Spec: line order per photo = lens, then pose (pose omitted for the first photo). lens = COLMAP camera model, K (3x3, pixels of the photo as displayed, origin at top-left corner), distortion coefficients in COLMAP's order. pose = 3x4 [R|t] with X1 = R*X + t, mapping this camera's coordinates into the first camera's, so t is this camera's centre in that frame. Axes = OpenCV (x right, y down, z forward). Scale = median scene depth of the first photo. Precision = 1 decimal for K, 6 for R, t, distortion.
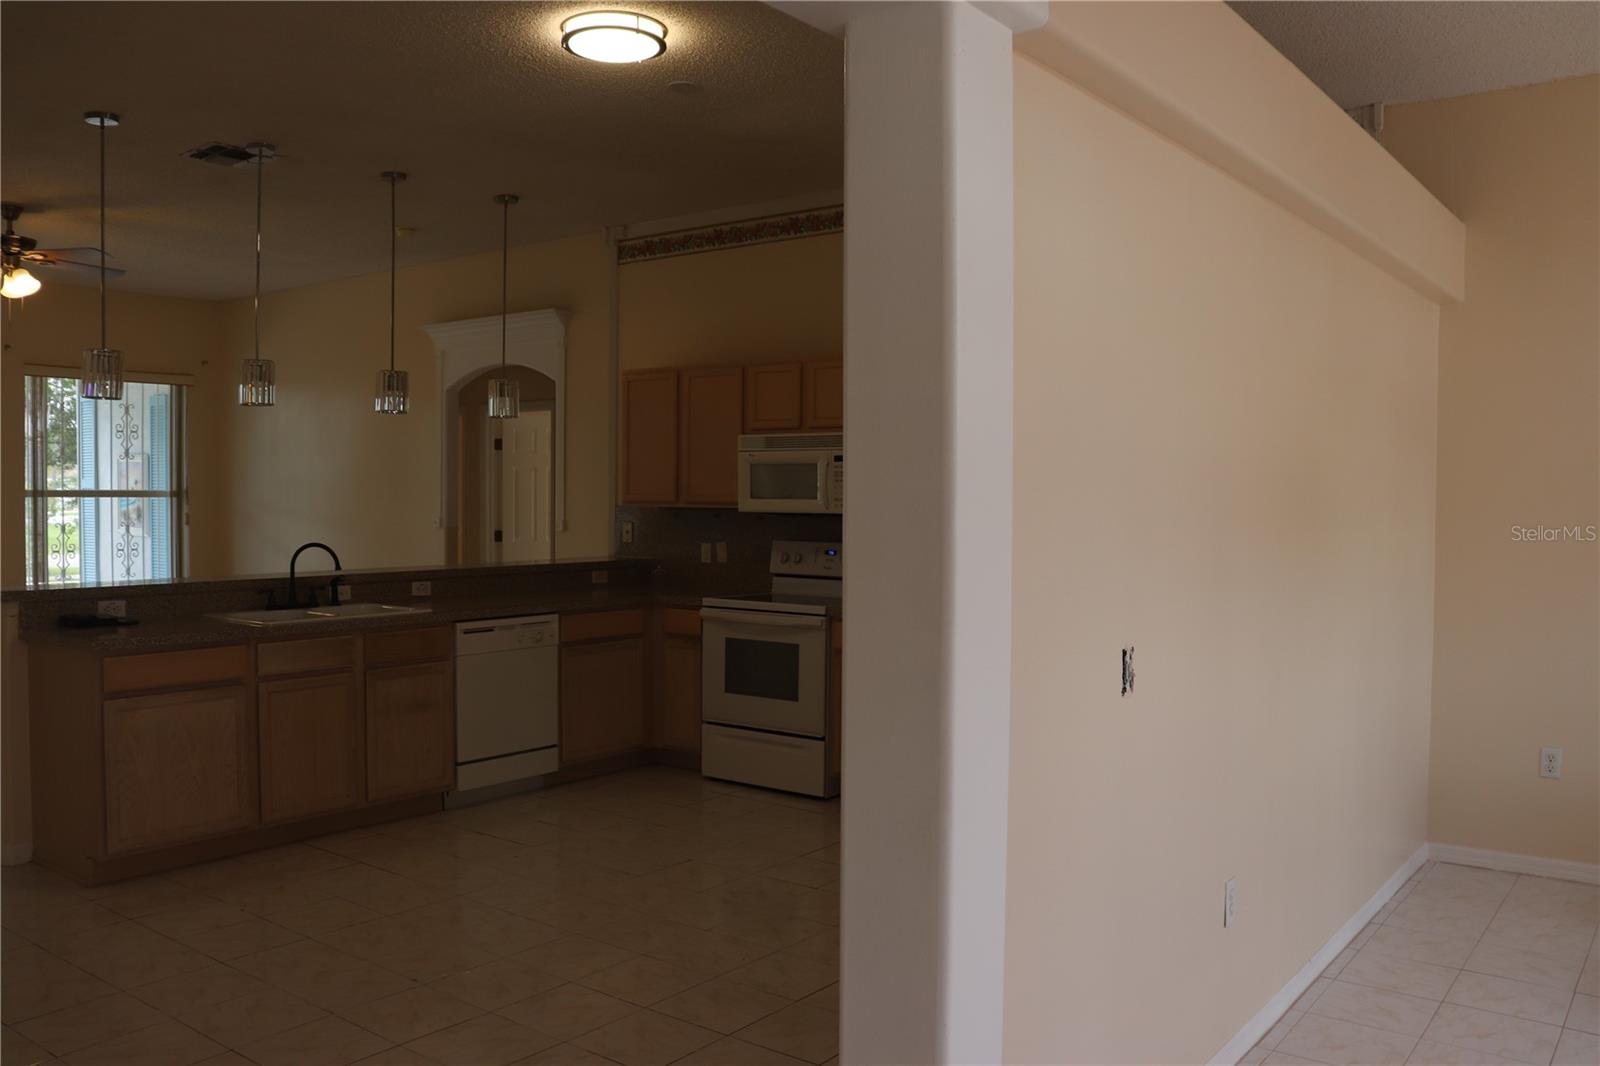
lens RADIAL K [[1320.6, 0, 794.2], [0, 1320.6, 539.5], [0, 0, 1]] dist [-0.176479, 0.165383]
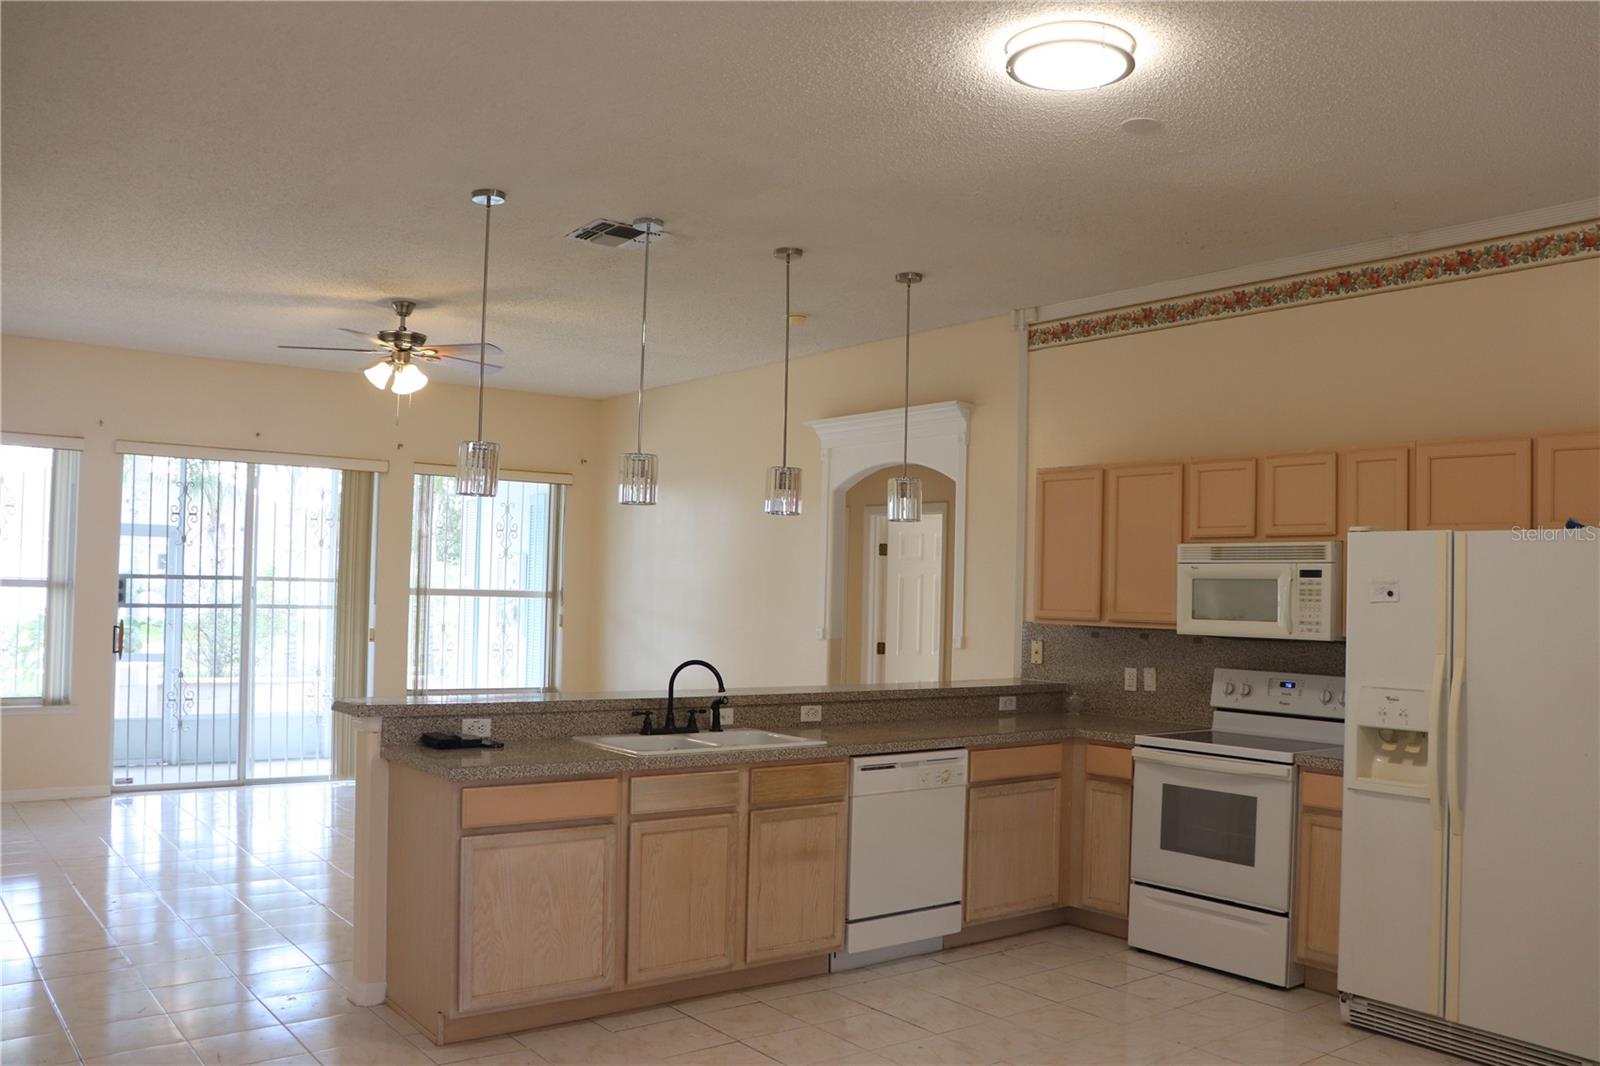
lens RADIAL K [[1320.6, 0, 793.8], [0, 1320.6, 544.2], [0, 0, 1]] dist [-0.176479, 0.165383]
pose [[0.963725, 0.007915, -0.266780, -0.060256], [-0.028048, 0.997029, -0.071741, -0.012261], [0.265420, 0.076621, 0.961084, 0.130603]]
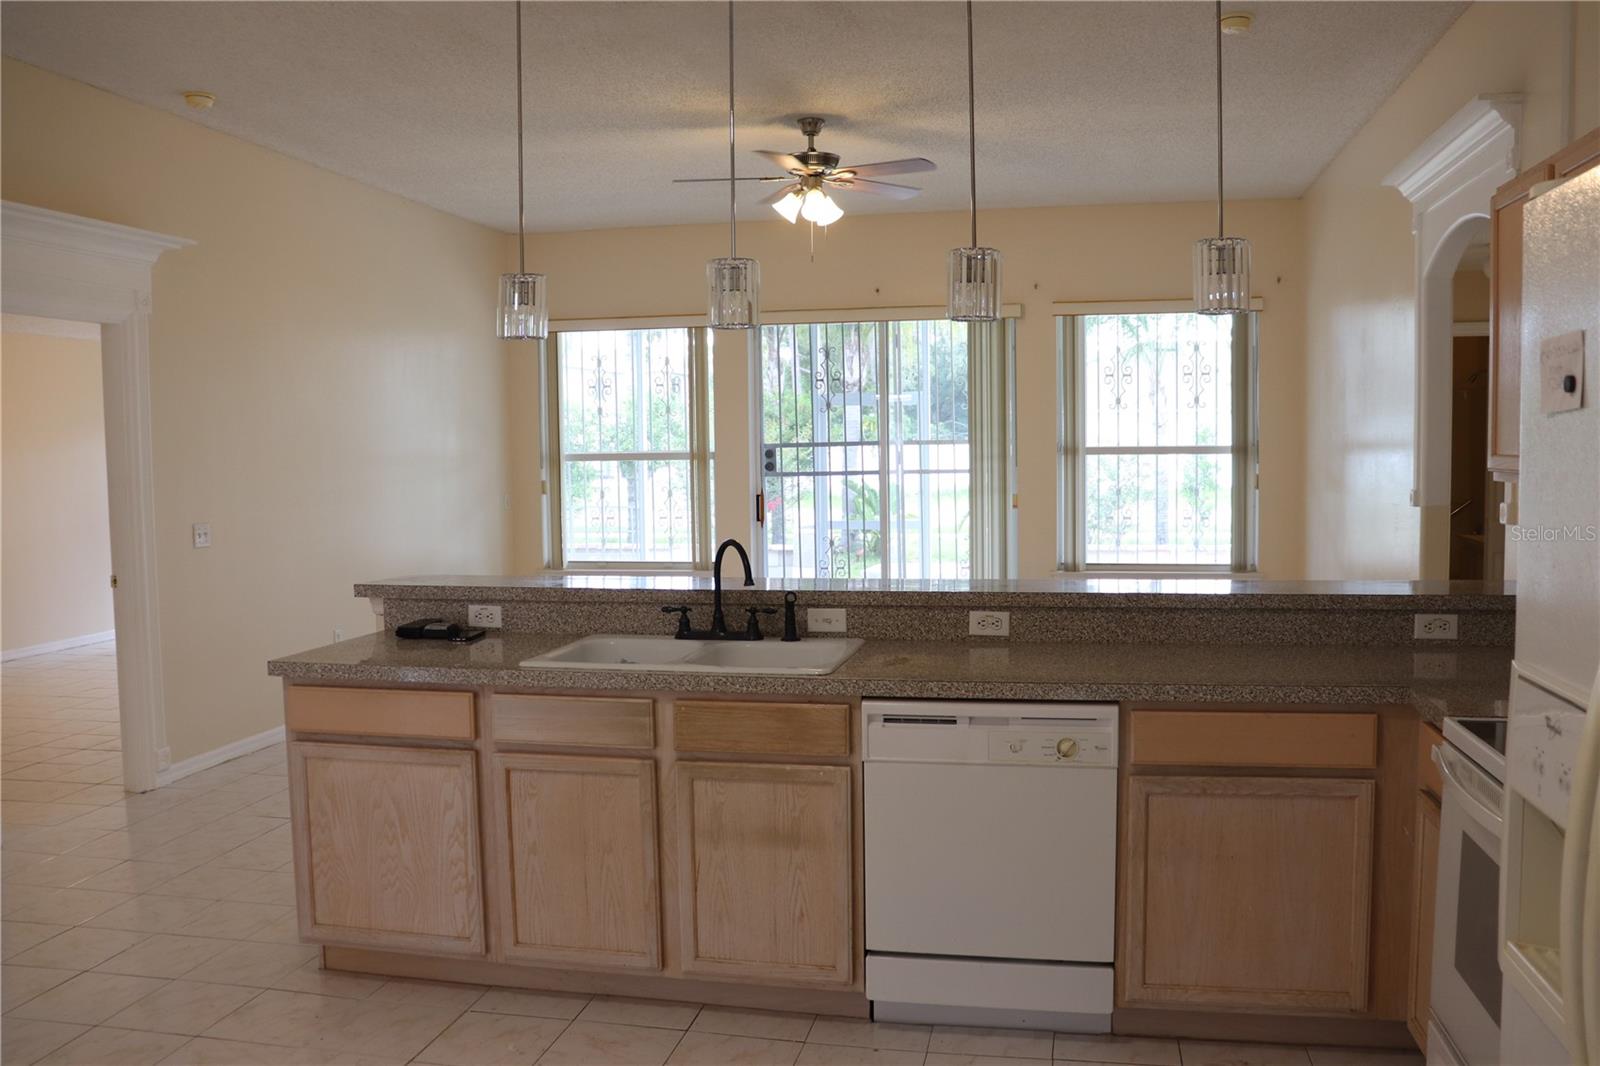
lens RADIAL K [[1320.6, 0, 803.3], [0, 1320.6, 528.3], [0, 0, 1]] dist [-0.176479, 0.165383]
pose [[0.431439, 0.045001, -0.901019, 0.199068], [-0.016483, 0.998982, 0.042002, -0.027222], [0.901991, -0.003270, 0.431741, 0.671634]]
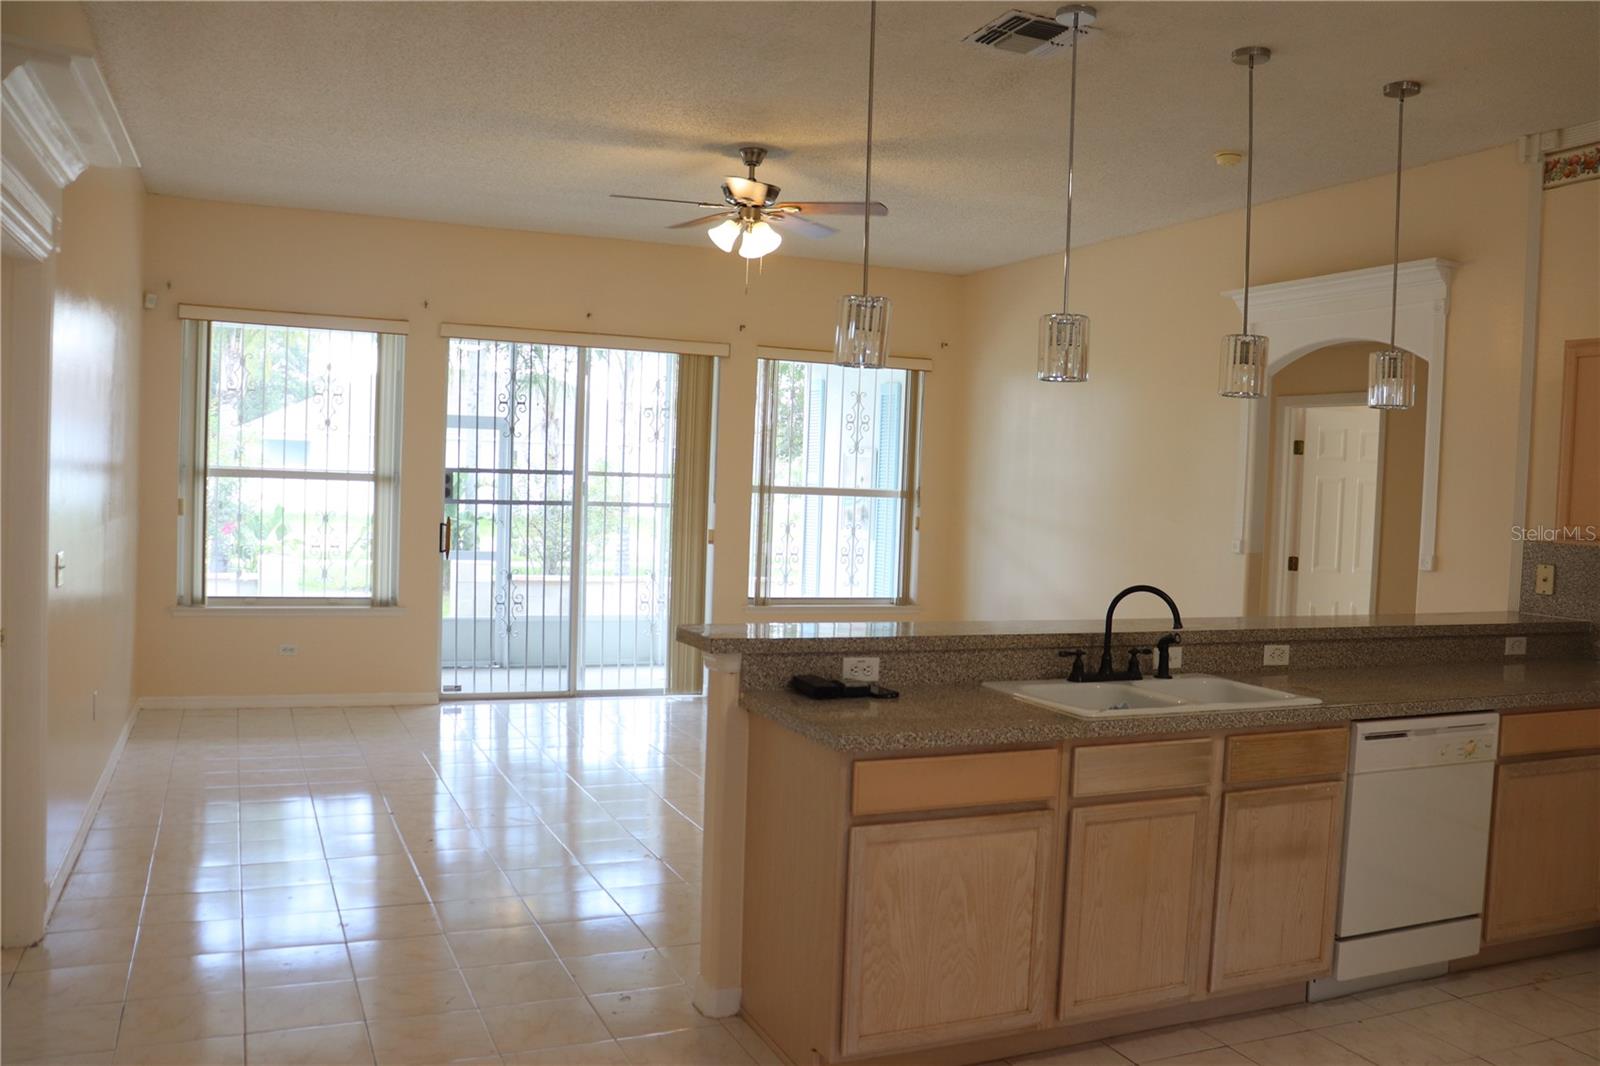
lens RADIAL K [[1320.6, 0, 807.6], [0, 1320.6, 534.0], [0, 0, 1]] dist [-0.176479, 0.165383]
pose [[0.876353, 0.045805, -0.479486, -0.178945], [-0.049130, 0.998777, 0.005617, -0.017209], [0.479157, 0.018635, 0.877531, 0.286796]]
